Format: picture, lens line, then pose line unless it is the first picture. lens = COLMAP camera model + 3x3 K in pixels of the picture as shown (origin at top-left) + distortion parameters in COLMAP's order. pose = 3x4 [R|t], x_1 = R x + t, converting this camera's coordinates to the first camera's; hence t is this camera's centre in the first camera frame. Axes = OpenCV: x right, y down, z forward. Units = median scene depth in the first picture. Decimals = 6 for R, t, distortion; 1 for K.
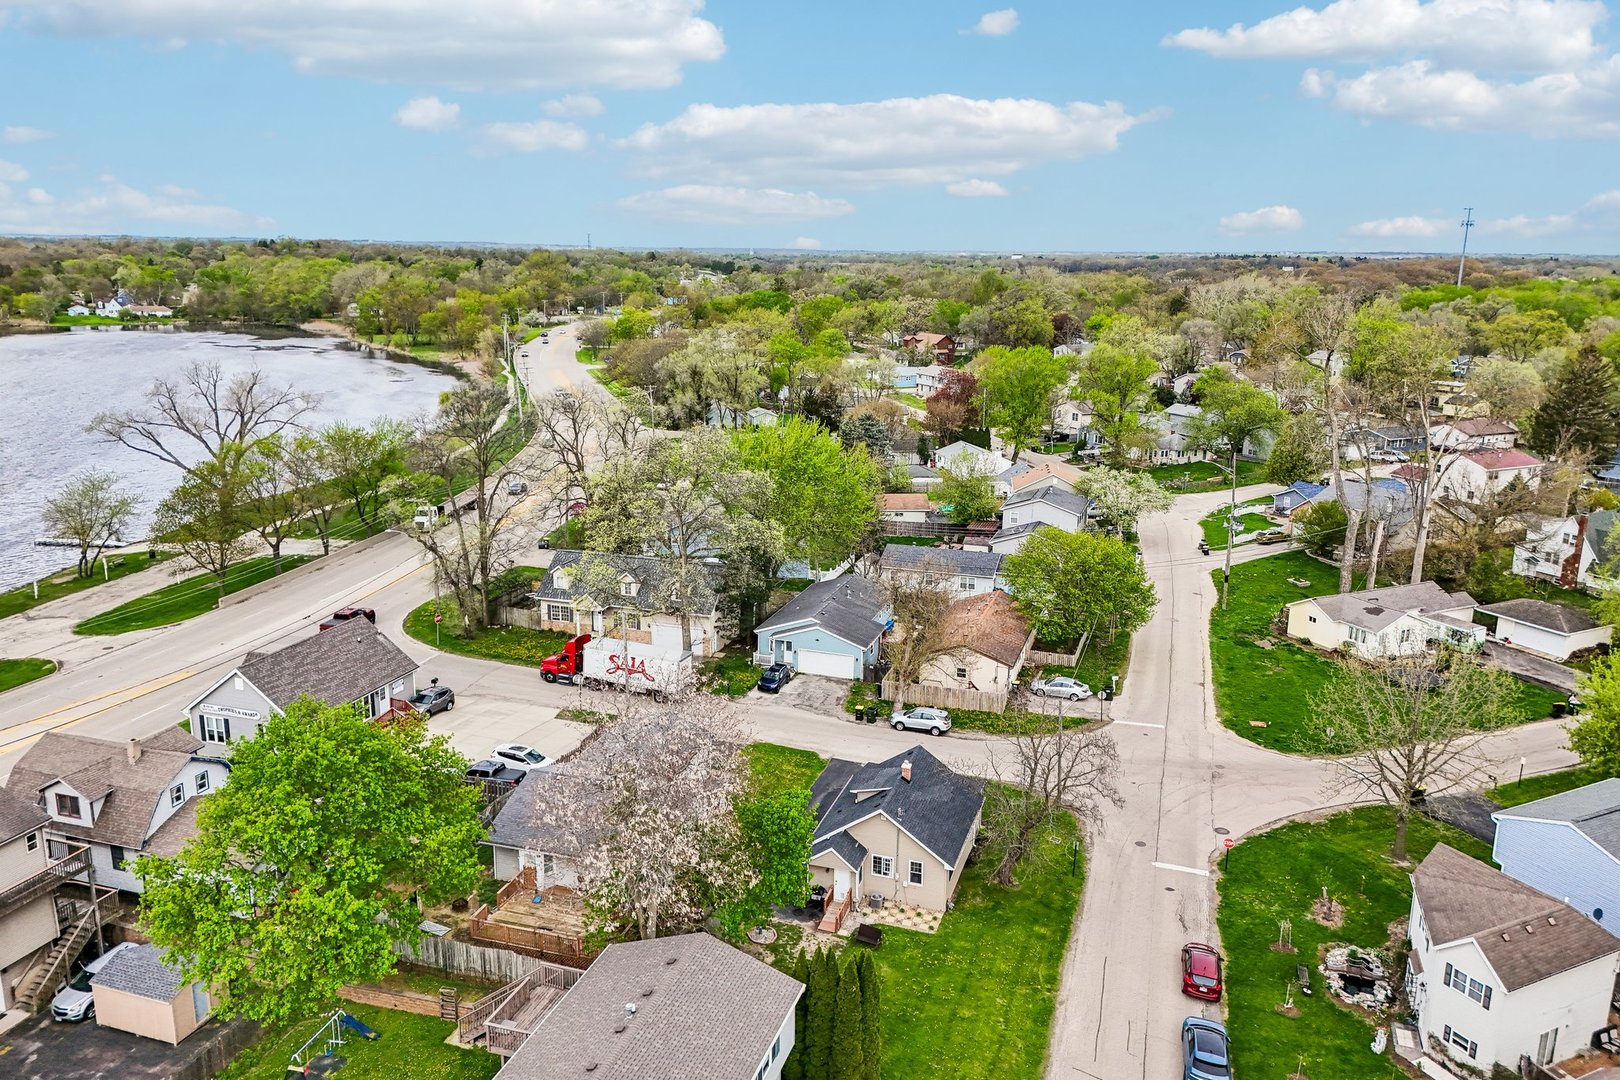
lens RADIAL K [[1204.4, 0, 810.0], [0, 1204.4, 540.0], [0, 0, 1]] dist [0.076399, -0.082037]
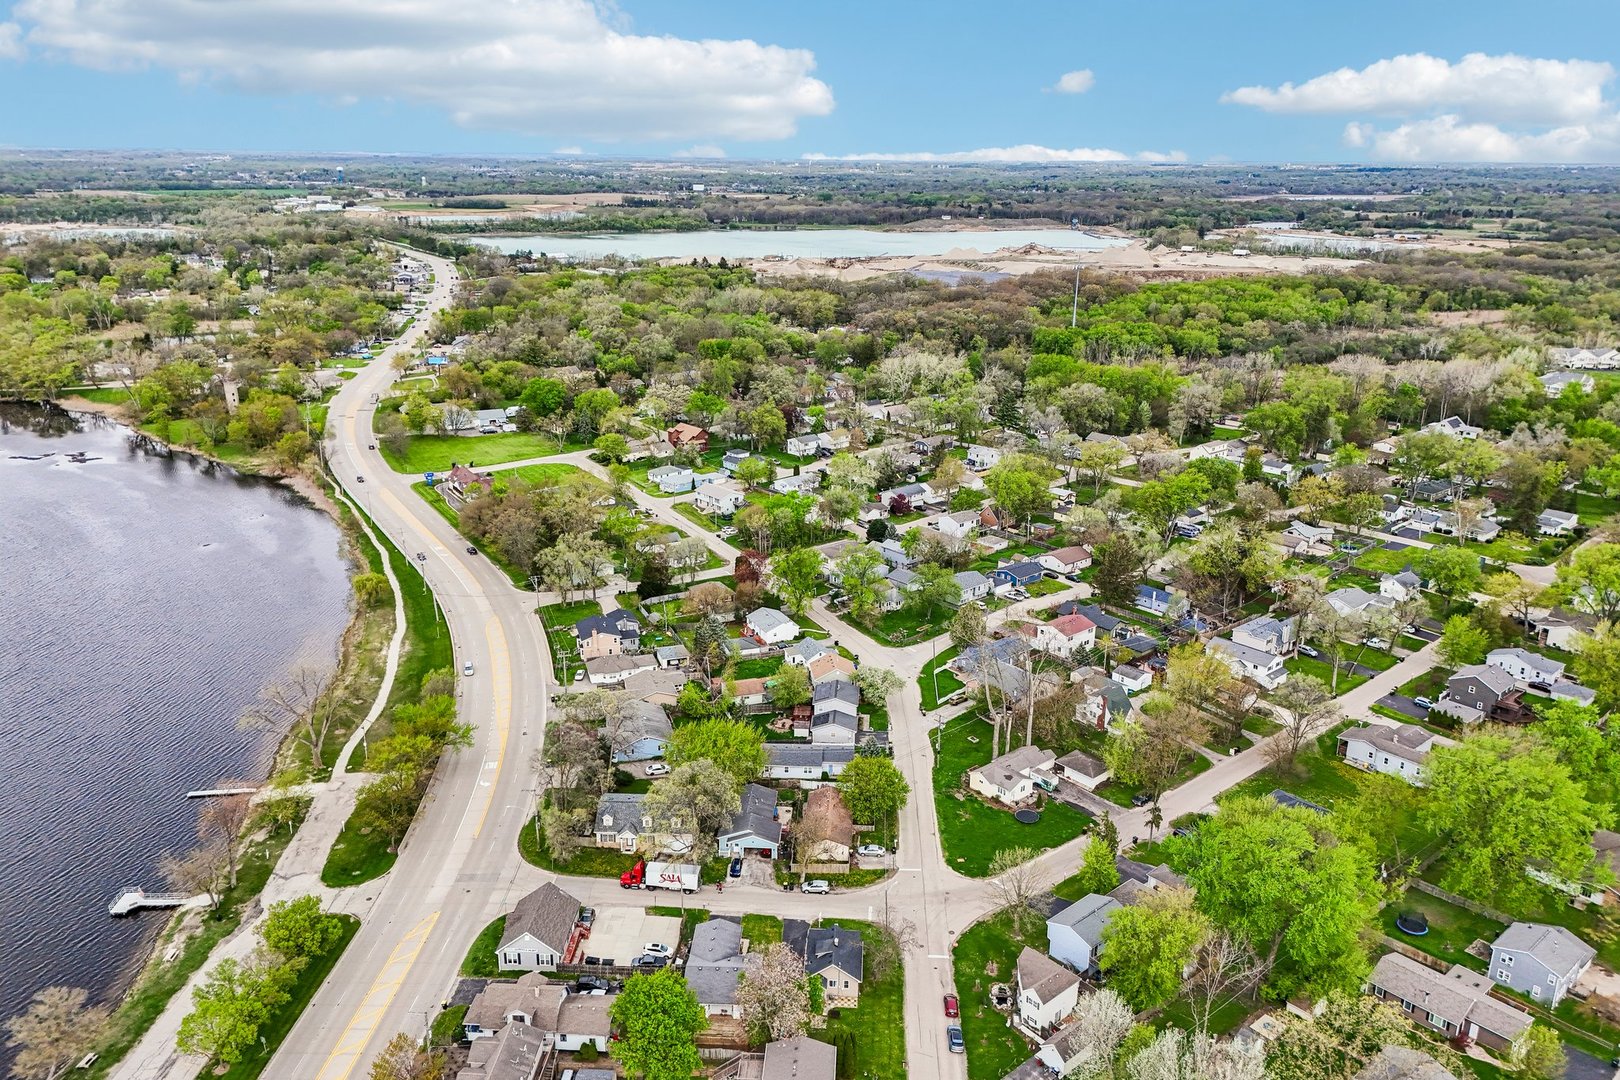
lens RADIAL K [[1204.4, 0, 810.0], [0, 1204.4, 540.0], [0, 0, 1]] dist [0.076399, -0.082037]
pose [[0.966194, -0.088427, 0.242178, -0.372814], [0.069116, 0.993797, 0.087123, -0.632164], [-0.248379, -0.067440, 0.966312, -1.005535]]
